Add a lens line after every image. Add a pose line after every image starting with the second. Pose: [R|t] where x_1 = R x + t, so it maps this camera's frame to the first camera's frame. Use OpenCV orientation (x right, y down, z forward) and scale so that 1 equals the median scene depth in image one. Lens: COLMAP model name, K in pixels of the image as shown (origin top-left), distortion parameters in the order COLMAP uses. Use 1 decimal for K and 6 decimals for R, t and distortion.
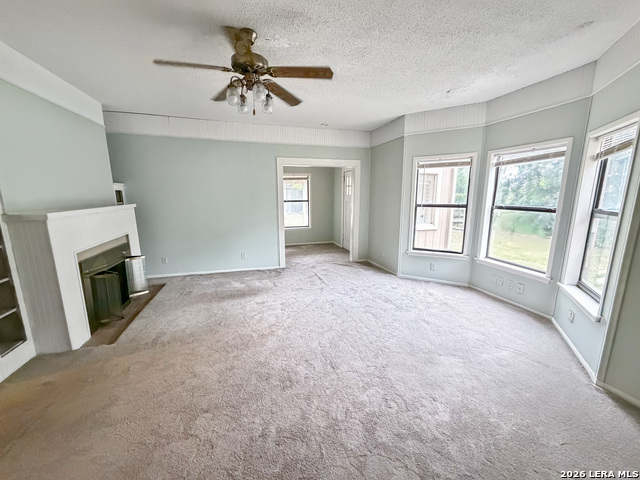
lens RADIAL K [[260.6, 0, 318.6], [0, 260.6, 240.6], [0, 0, 1]] dist [-0.002129, 0.000412]
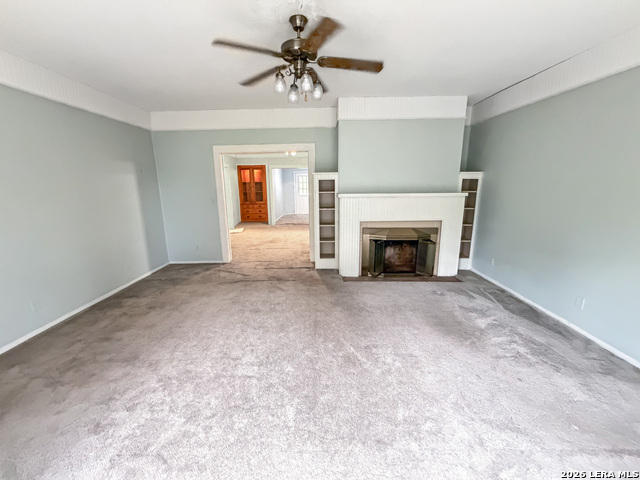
lens RADIAL K [[260.6, 0, 317.7], [0, 260.6, 237.1], [0, 0, 1]] dist [-0.002129, 0.000412]
pose [[-0.272234, 0.213368, -0.938276, 0.407339], [-0.165781, 0.950124, 0.264163, -0.150954], [0.947842, 0.227463, -0.223284, 0.731408]]
